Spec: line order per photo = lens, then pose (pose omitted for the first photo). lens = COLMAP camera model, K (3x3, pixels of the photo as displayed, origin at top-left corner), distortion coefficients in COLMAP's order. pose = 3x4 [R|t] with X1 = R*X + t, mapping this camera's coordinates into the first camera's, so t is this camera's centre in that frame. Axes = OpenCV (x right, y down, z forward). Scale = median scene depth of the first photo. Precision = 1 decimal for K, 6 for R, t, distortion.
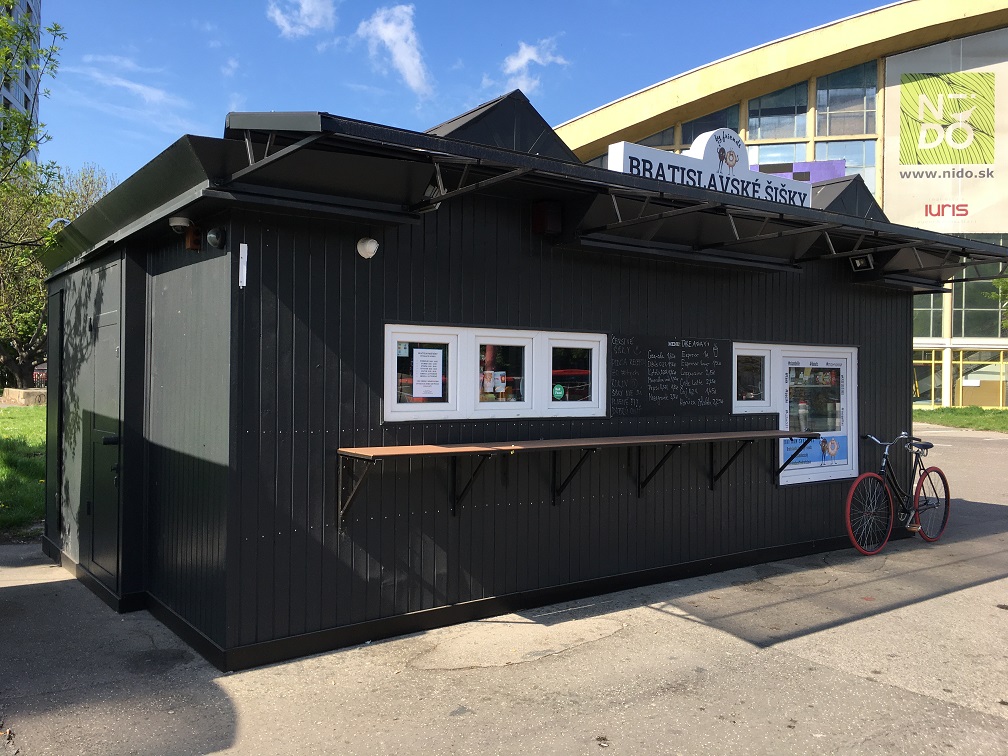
lens RADIAL K [[860.6, 0, 496.5], [0, 860.6, 377.2], [0, 0, 1]] dist [0.082605, -0.112676]
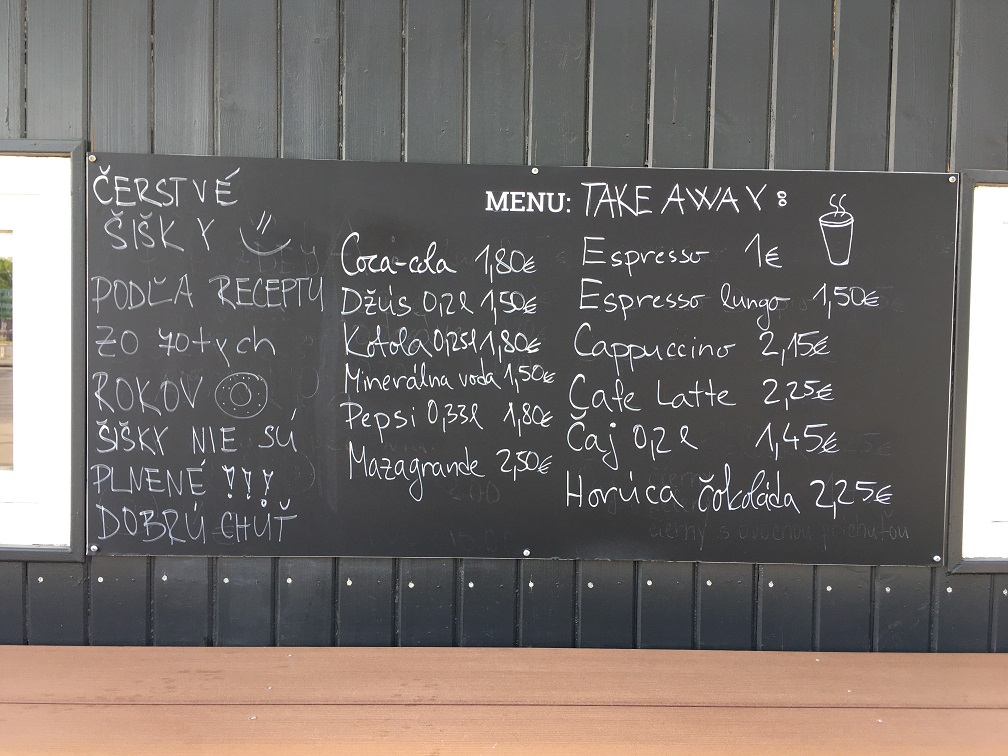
lens RADIAL K [[860.6, 0, 505.2], [0, 860.6, 374.5], [0, 0, 1]] dist [0.082605, -0.112676]
pose [[0.822031, 0.032896, -0.568492, 0.337270], [-0.008731, 0.998941, 0.045180, -0.007826], [0.569376, -0.032176, 0.821447, 0.885049]]
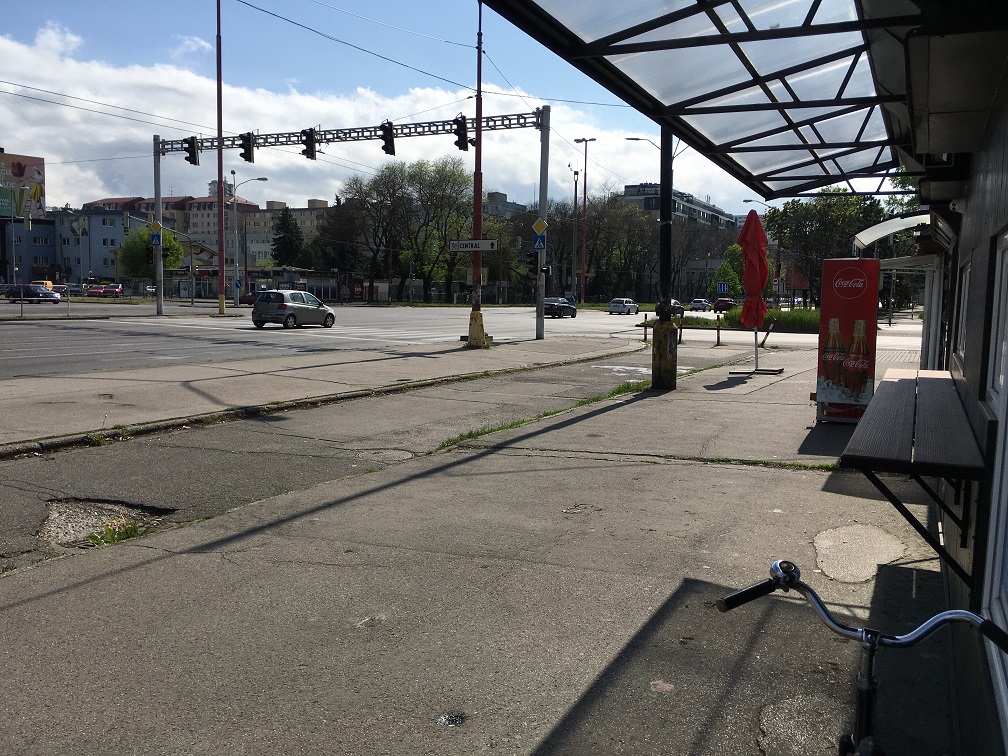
lens RADIAL K [[860.6, 0, 505.2], [0, 860.6, 370.8], [0, 0, 1]] dist [0.082605, -0.112676]
pose [[-0.885016, 0.015061, -0.465317, 0.783706], [-0.024949, 0.996506, 0.079706, -0.001851], [0.464891, 0.082151, -0.881548, 1.447665]]
